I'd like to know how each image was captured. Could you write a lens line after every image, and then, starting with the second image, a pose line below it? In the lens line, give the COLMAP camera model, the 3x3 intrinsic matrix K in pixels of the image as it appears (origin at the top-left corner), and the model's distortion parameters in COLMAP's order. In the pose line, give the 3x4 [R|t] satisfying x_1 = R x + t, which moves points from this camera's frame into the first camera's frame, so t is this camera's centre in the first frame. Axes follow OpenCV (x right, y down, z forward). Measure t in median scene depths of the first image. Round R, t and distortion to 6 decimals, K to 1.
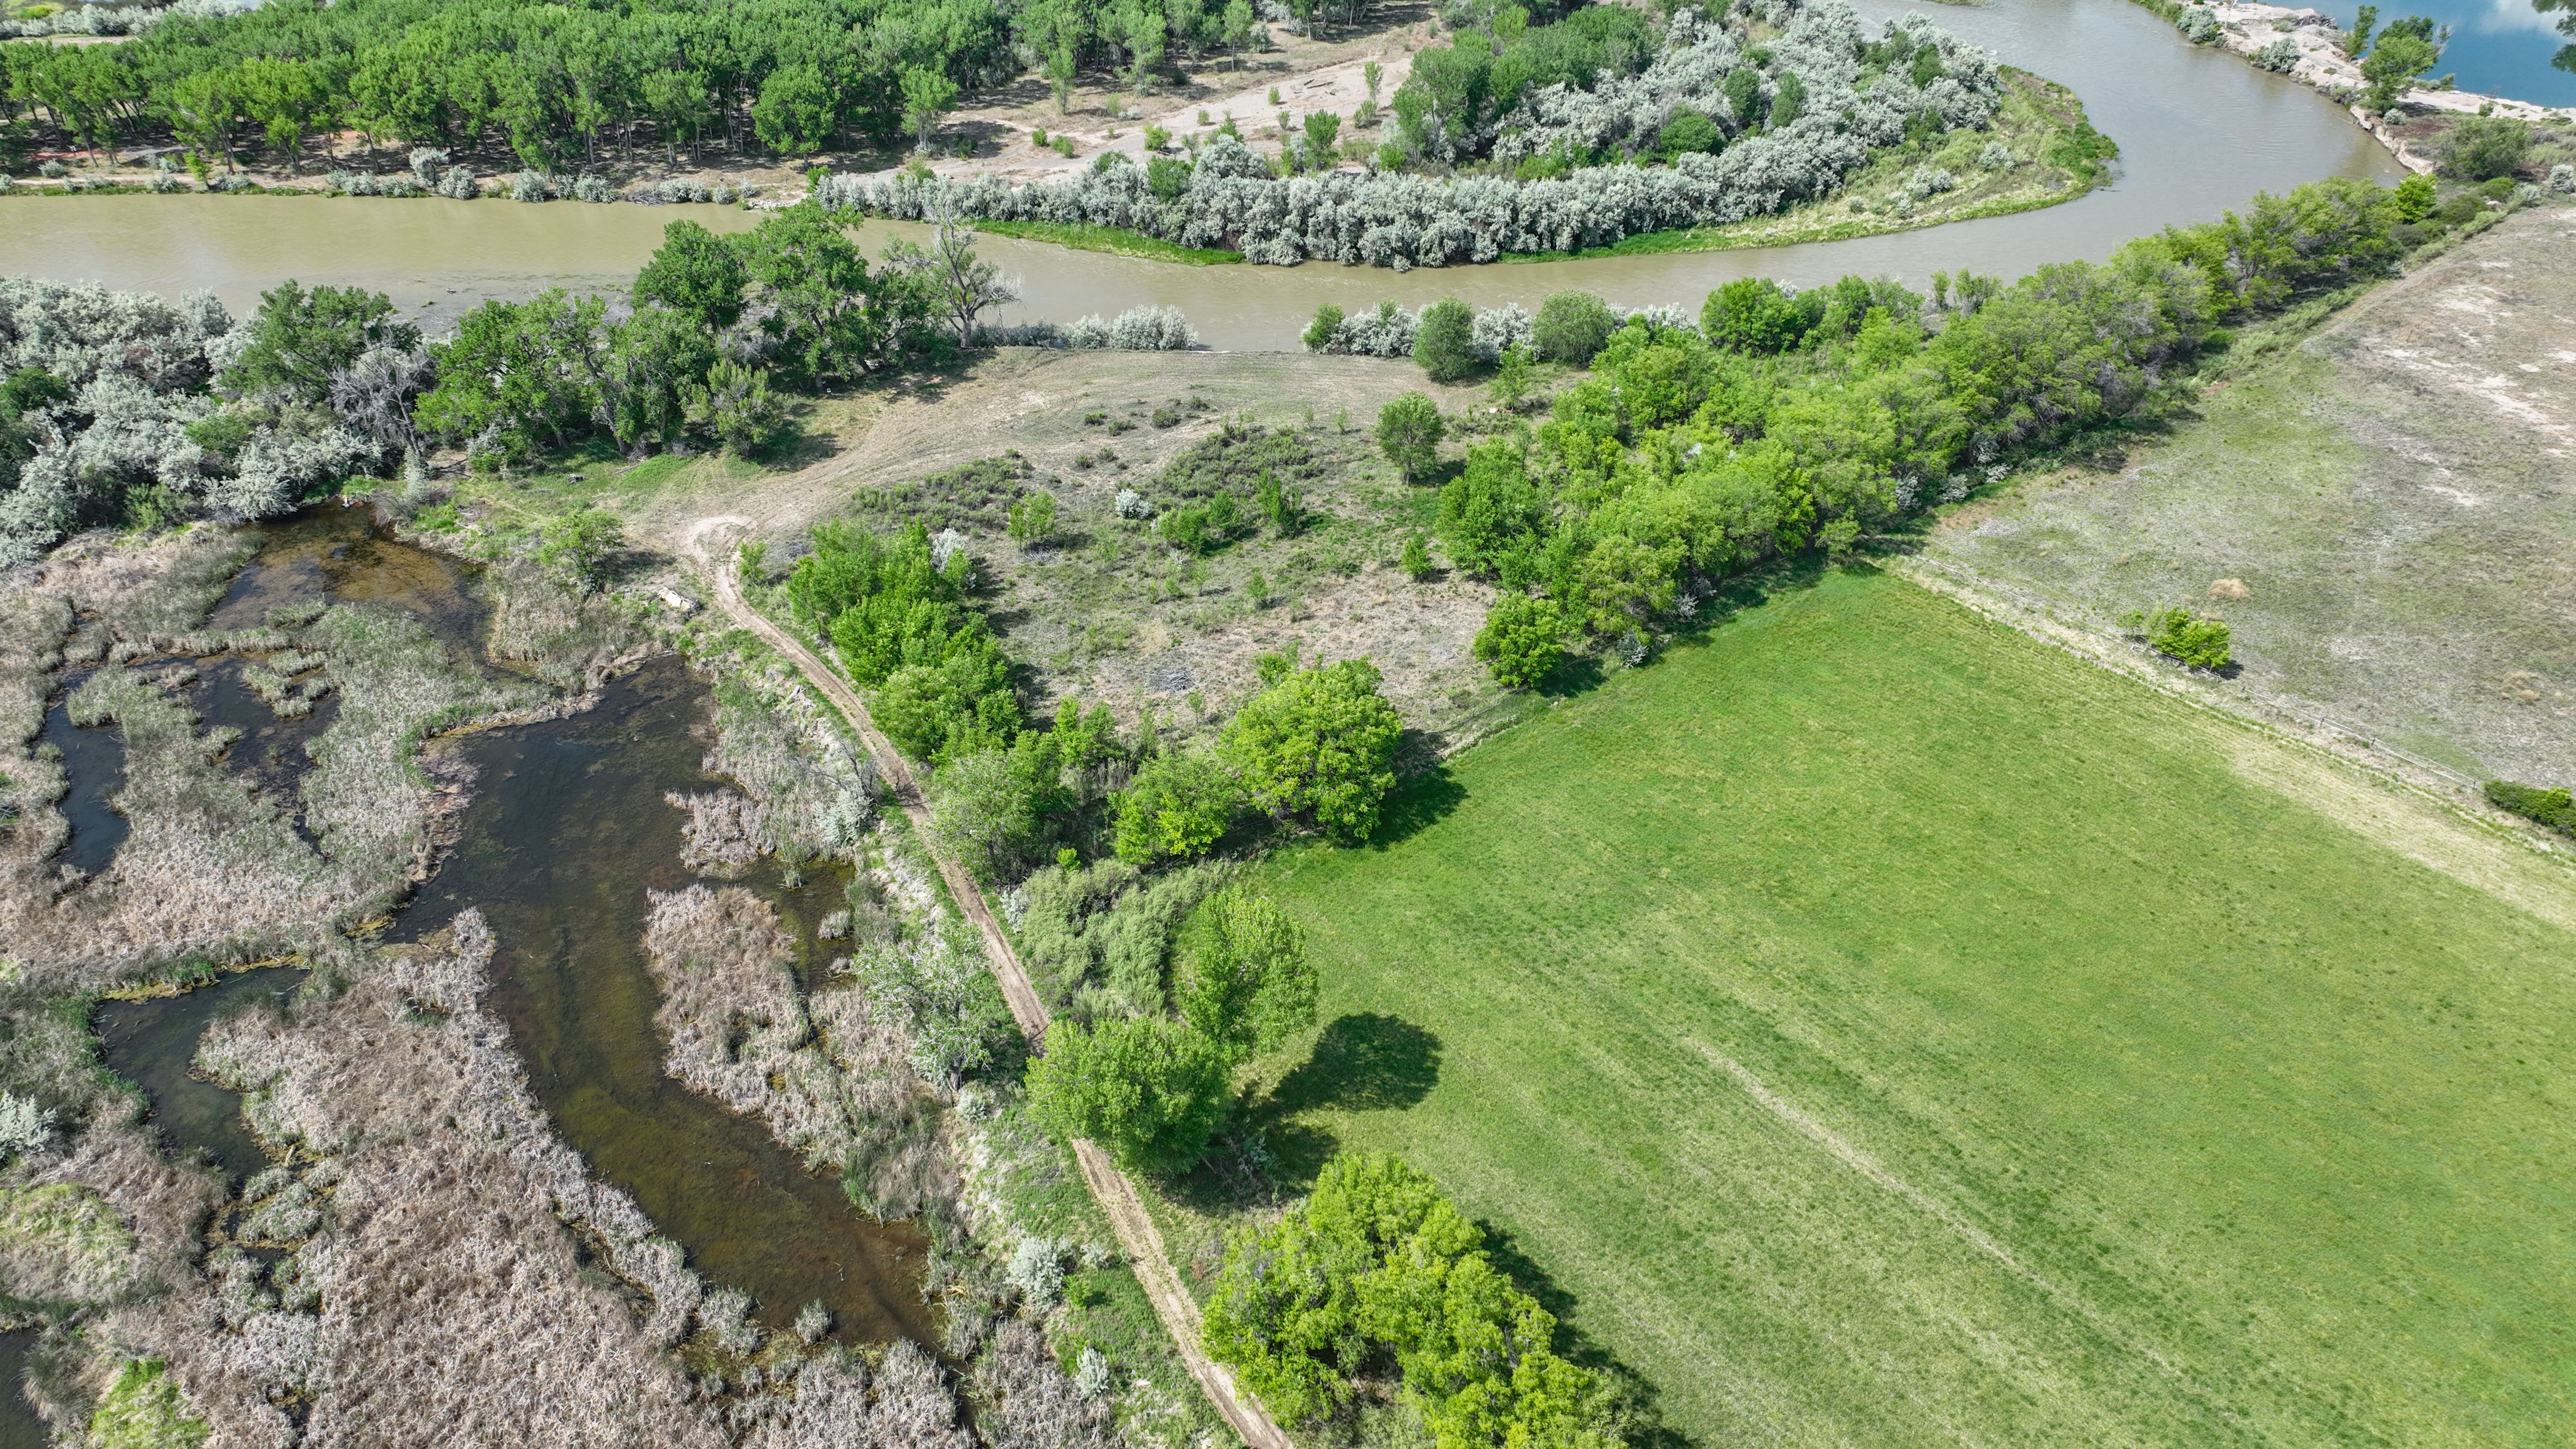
lens RADIAL K [[1812.9, 0, 1293.7], [0, 1812.9, 720.0], [0, 0, 1]] dist [-0.000403, 0.014992]
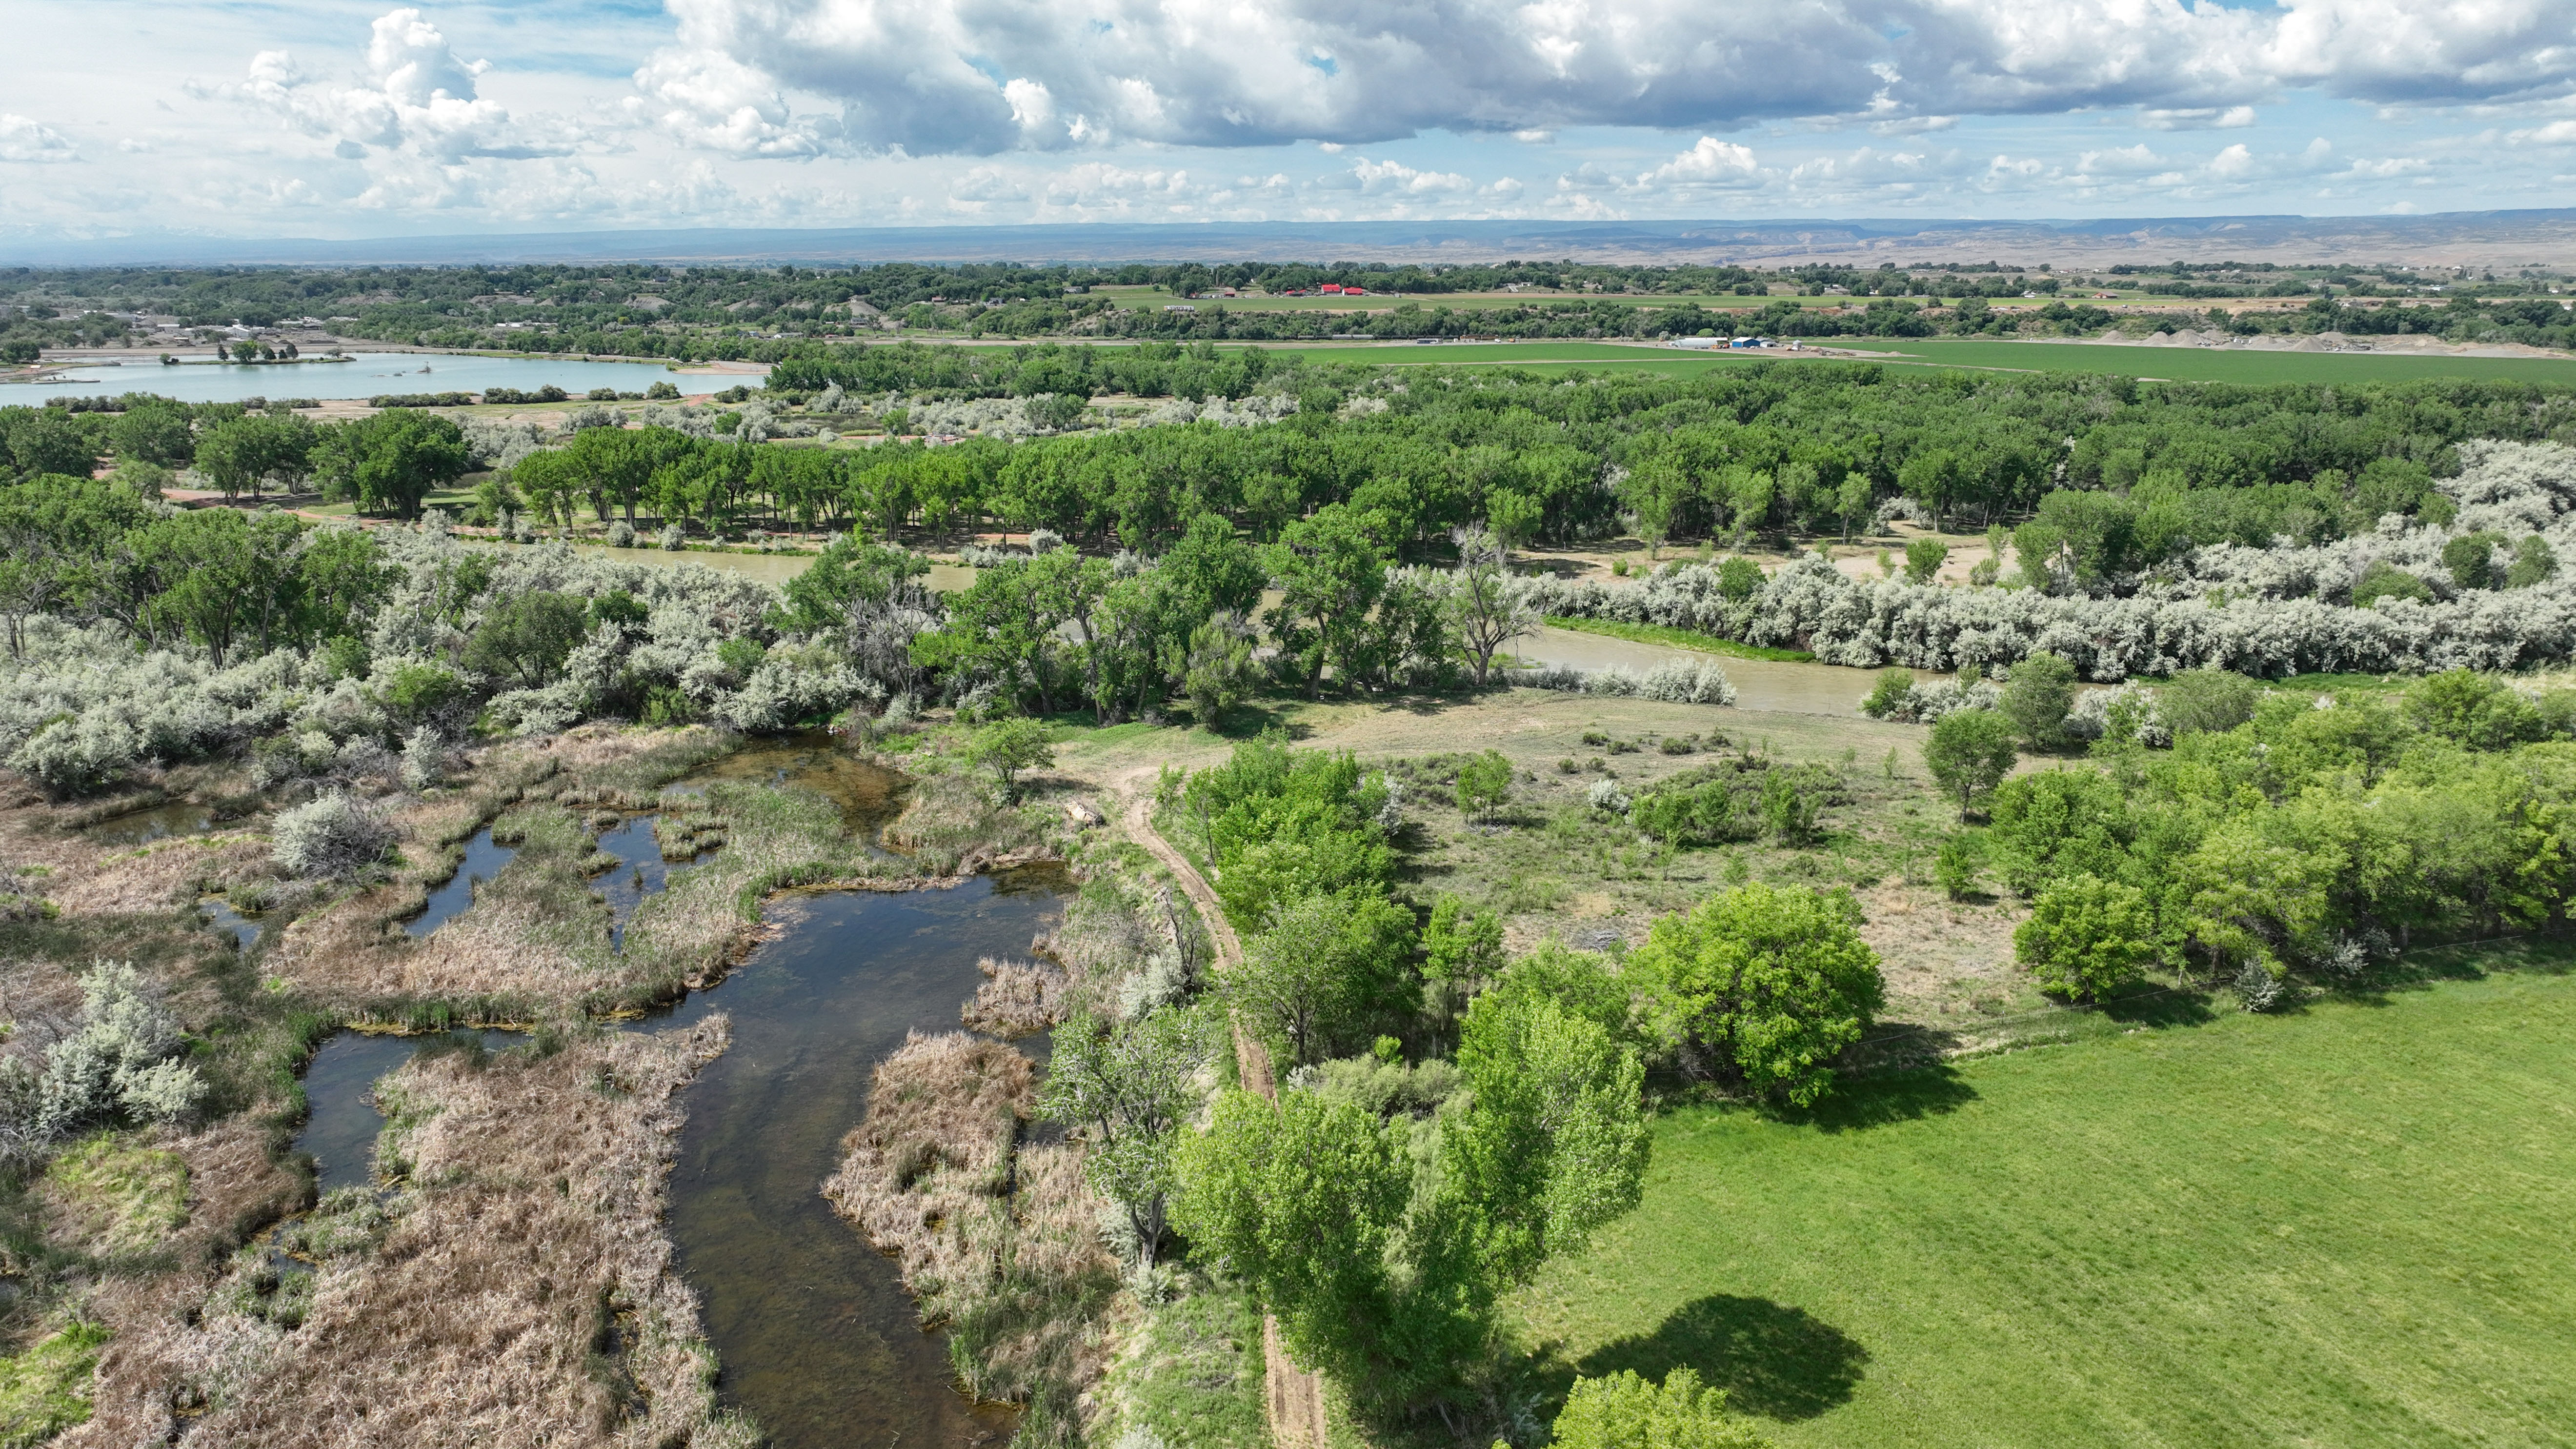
lens RADIAL K [[1812.9, 0, 1293.7], [0, 1812.9, 720.0], [0, 0, 1]] dist [-0.000403, 0.014992]
pose [[0.933760, 0.084582, -0.347761, 0.063554], [-0.198466, 0.930961, -0.306468, 0.134164], [0.297830, 0.355186, 0.886081, 0.195945]]
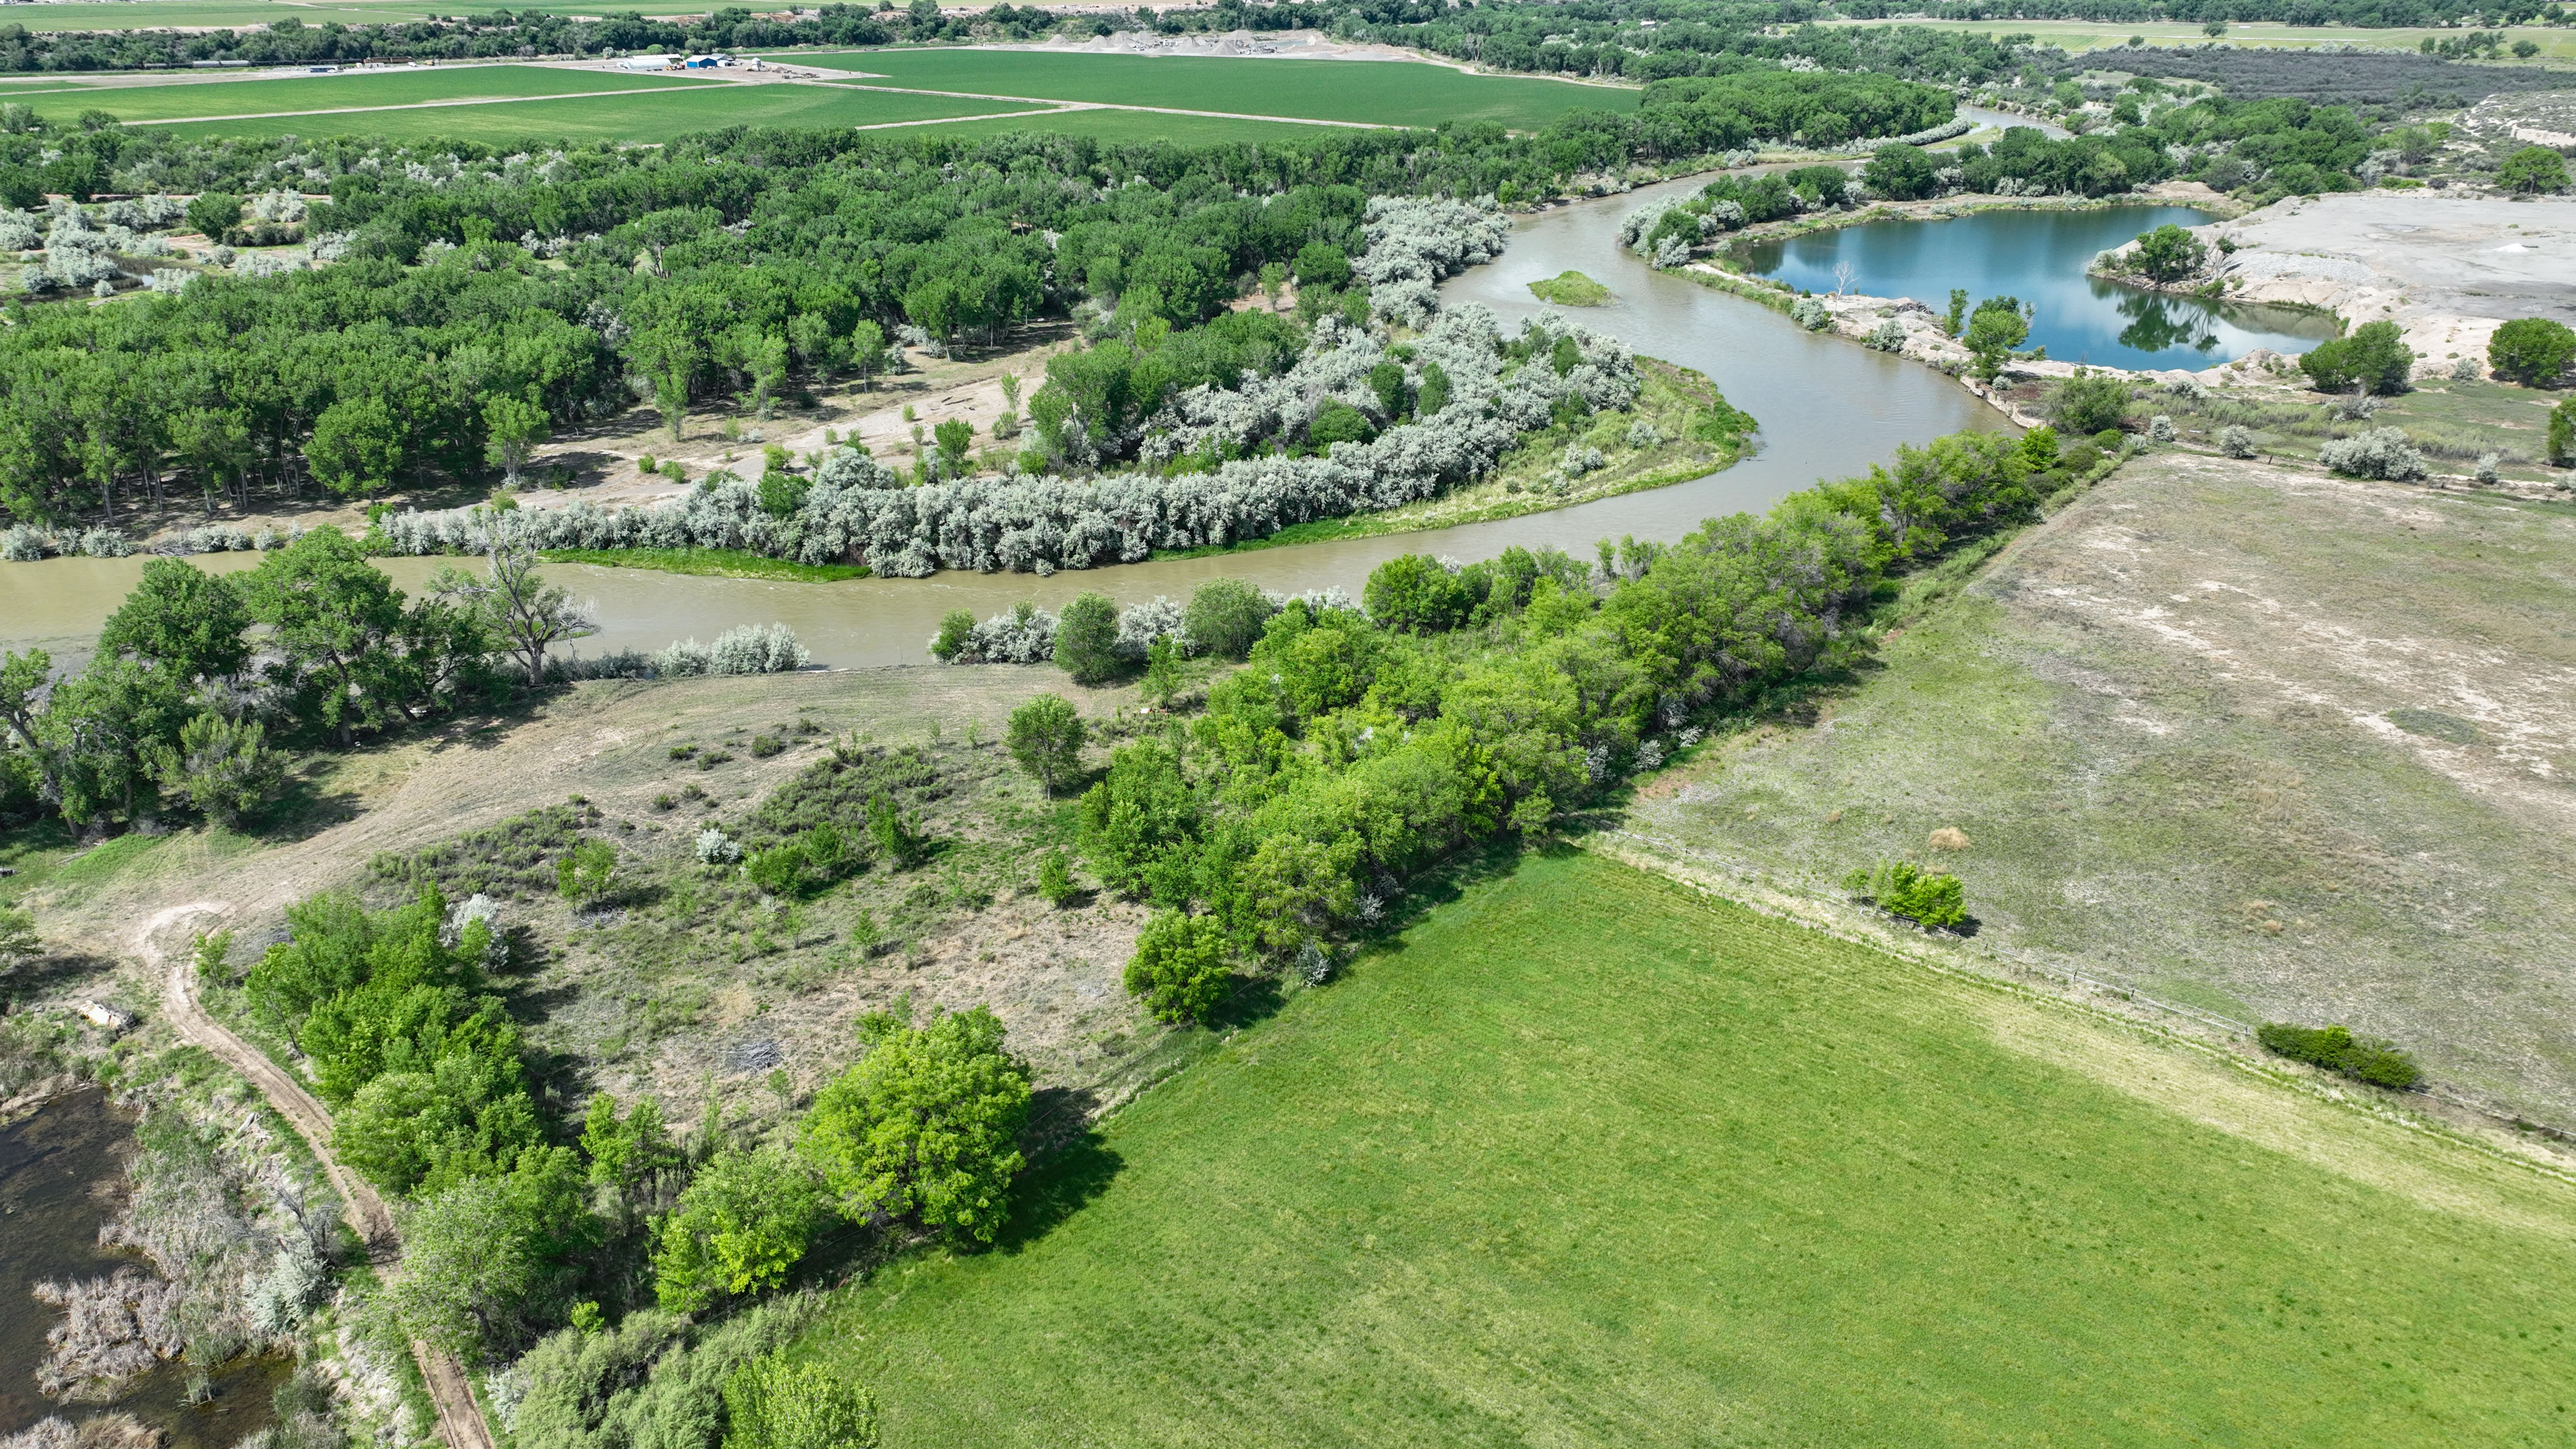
lens RADIAL K [[1816.6, 0, 1294.3], [0, 1816.6, 719.0], [0, 0, 1]] dist [0.000158, 0.014545]
pose [[0.984855, -0.071208, 0.158081, 0.044716], [0.098630, 0.979963, -0.173045, -0.004790], [-0.142592, 0.186016, 0.972145, 0.130681]]
